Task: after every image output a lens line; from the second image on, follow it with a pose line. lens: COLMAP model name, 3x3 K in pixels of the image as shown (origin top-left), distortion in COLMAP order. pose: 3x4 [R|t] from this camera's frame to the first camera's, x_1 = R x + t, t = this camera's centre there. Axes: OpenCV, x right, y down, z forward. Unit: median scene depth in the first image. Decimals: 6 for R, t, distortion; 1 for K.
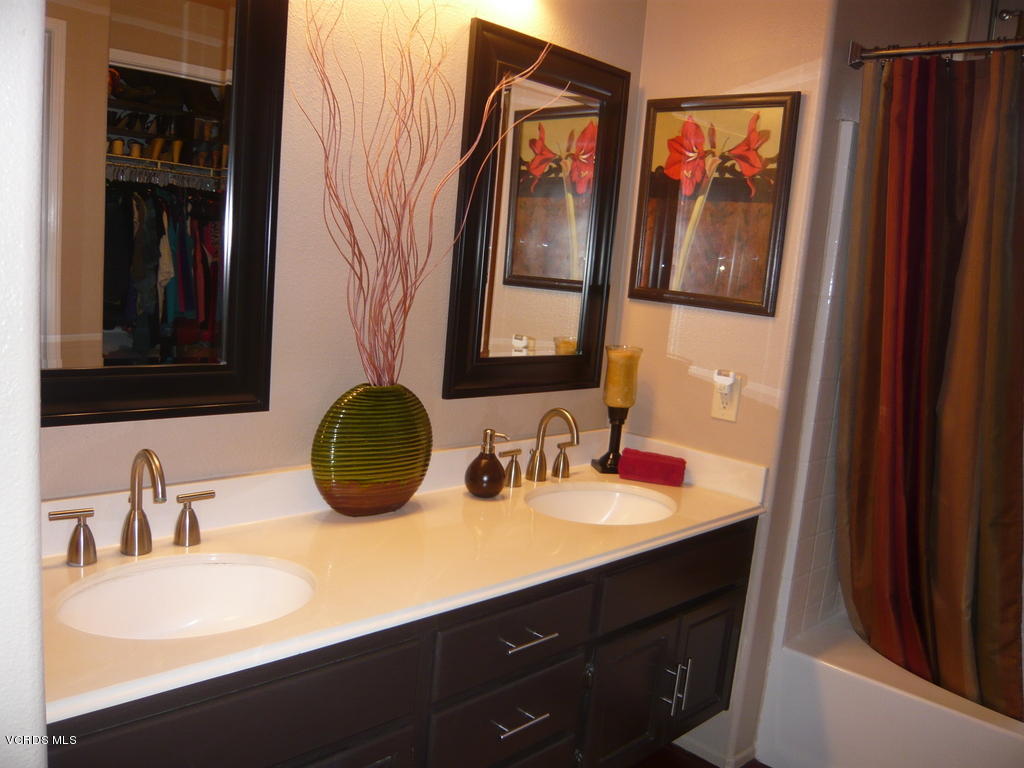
lens RADIAL K [[859.7, 0, 512.6], [0, 859.7, 389.8], [0, 0, 1]] dist [-0.082248, 0.019094]
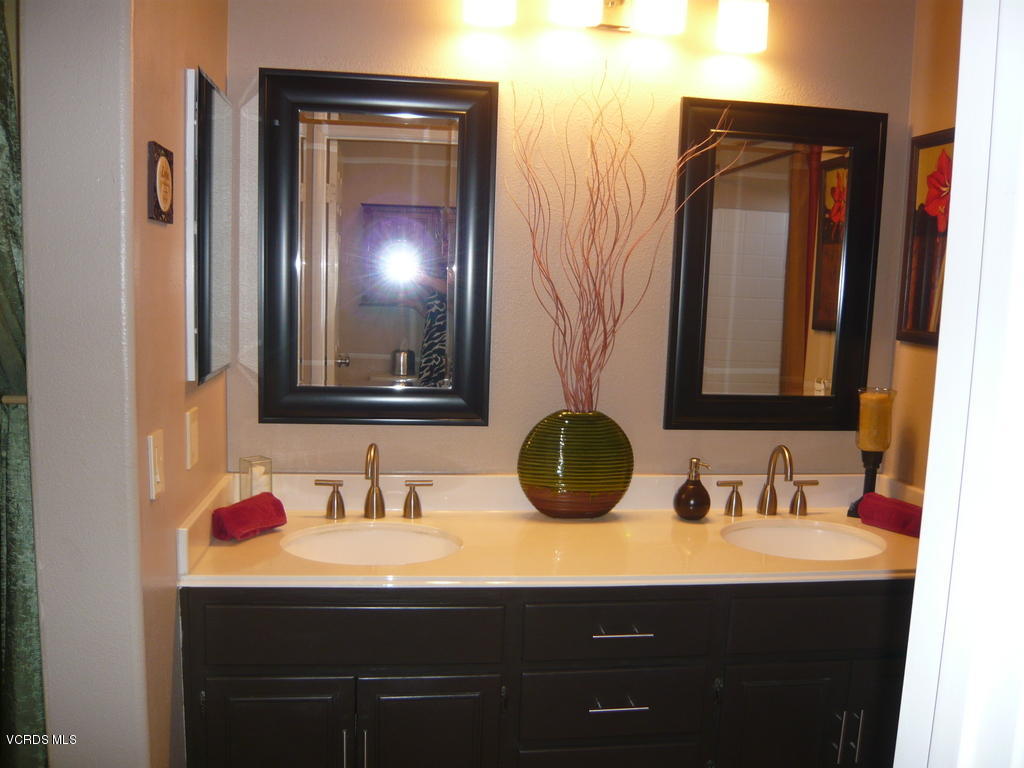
lens RADIAL K [[859.7, 0, 506.4], [0, 859.7, 381.1], [0, 0, 1]] dist [-0.082248, 0.019094]
pose [[0.789796, 0.013773, -0.613216, 0.452968], [-0.057528, 0.997004, -0.051700, 0.017054], [0.610667, 0.076109, 0.788222, -0.027595]]
